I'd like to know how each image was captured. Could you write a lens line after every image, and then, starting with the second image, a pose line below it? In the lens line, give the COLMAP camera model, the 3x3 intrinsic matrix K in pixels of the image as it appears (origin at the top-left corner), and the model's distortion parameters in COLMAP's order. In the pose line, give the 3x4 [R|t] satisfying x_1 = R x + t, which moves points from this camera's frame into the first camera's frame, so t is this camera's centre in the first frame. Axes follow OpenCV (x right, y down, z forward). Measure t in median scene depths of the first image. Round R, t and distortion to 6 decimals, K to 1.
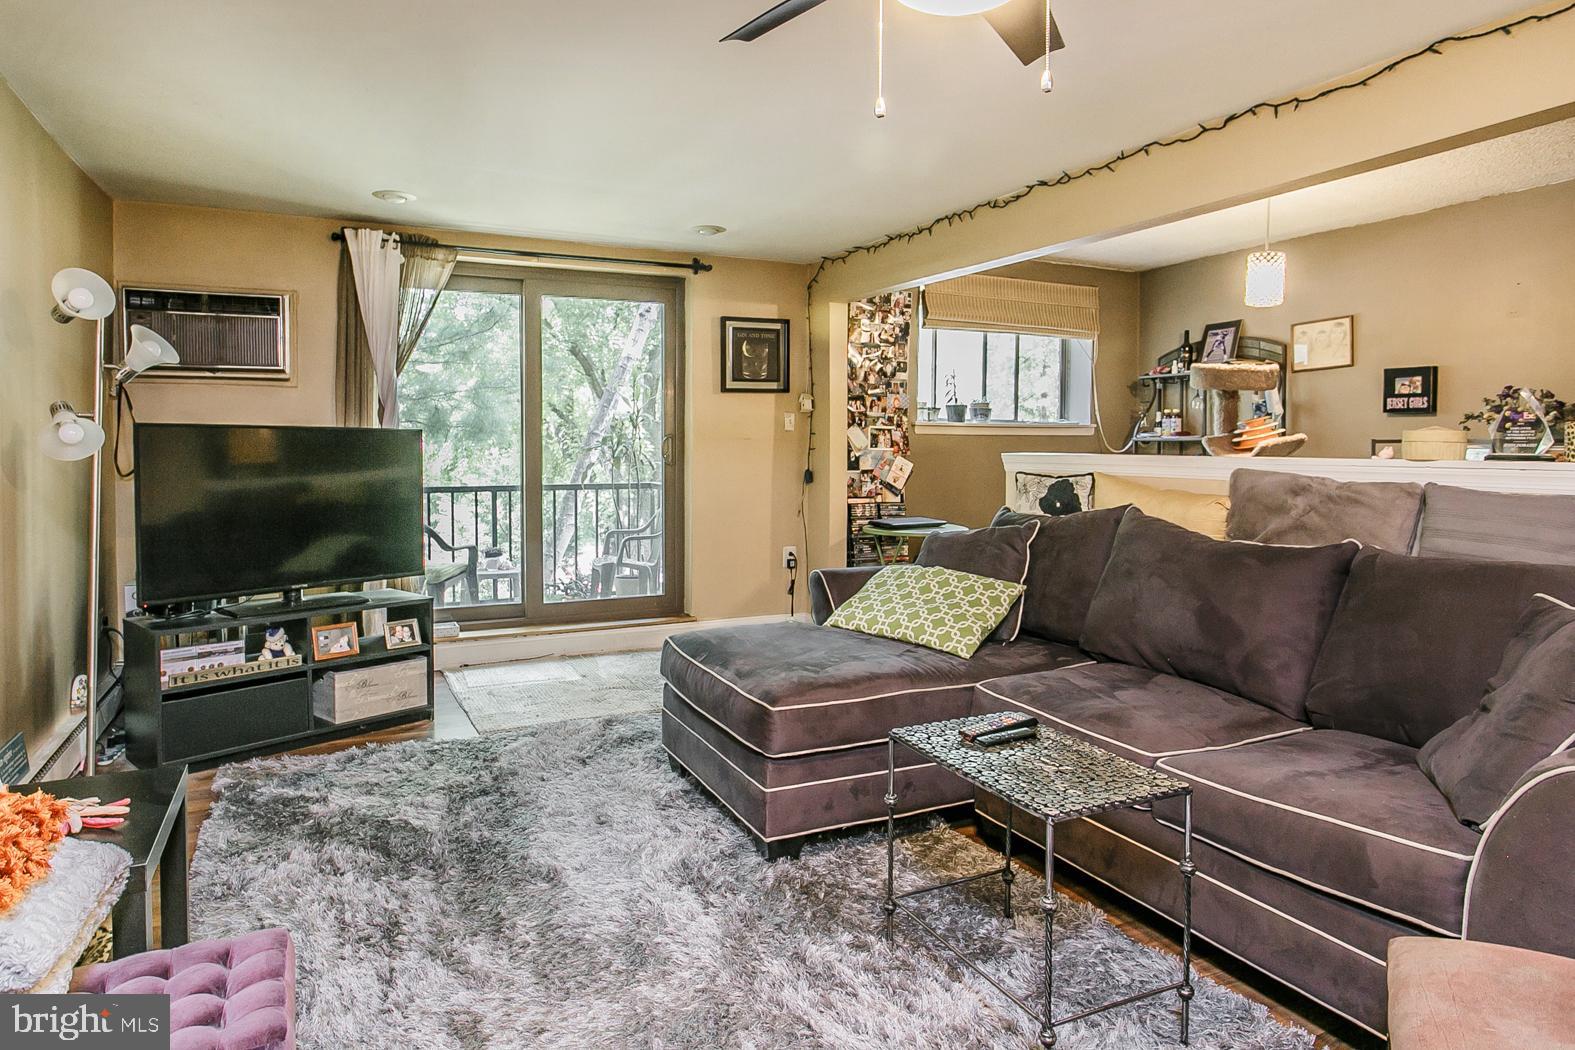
lens RADIAL K [[1053.0, 0, 787.8], [0, 1053.0, 485.6], [0, 0, 1]] dist [-0.010212, 0.003138]
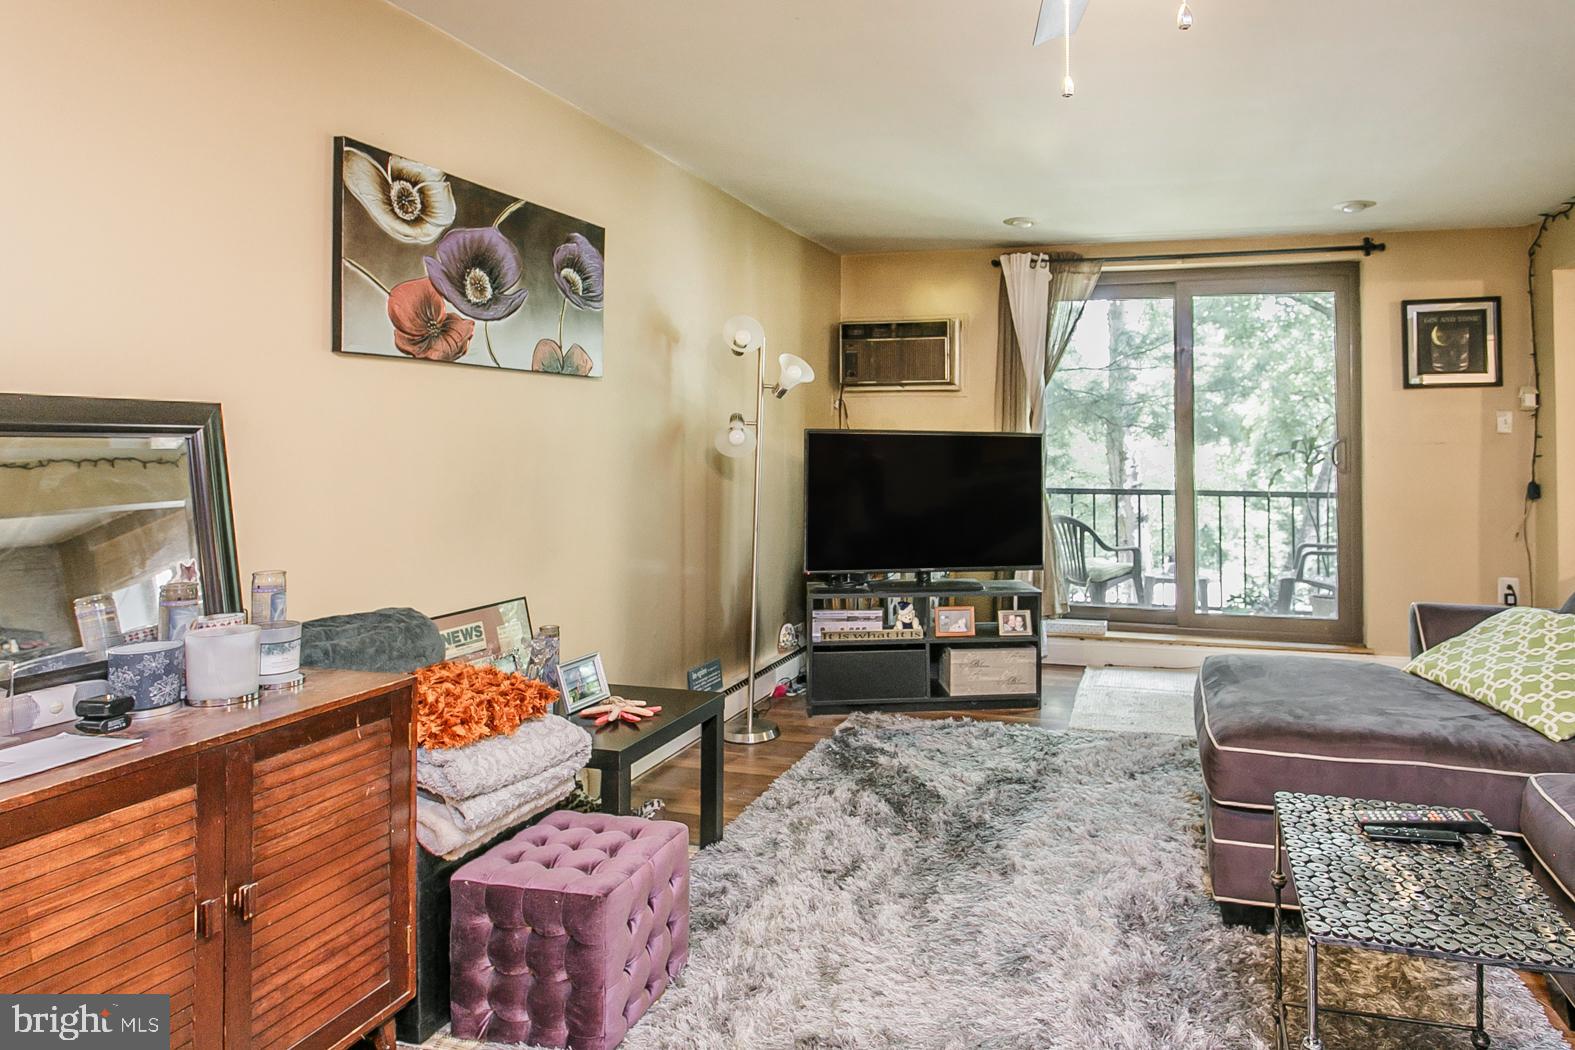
lens RADIAL K [[1031.6, 0, 789.7], [0, 1031.6, 424.7], [0, 0, 1]] dist [-0.008892, 0.004005]
pose [[0.716653, -0.010026, -0.697358, 0.205921], [-0.033476, 0.998250, -0.048753, -0.002465], [0.696627, 0.058284, 0.715063, 0.071934]]
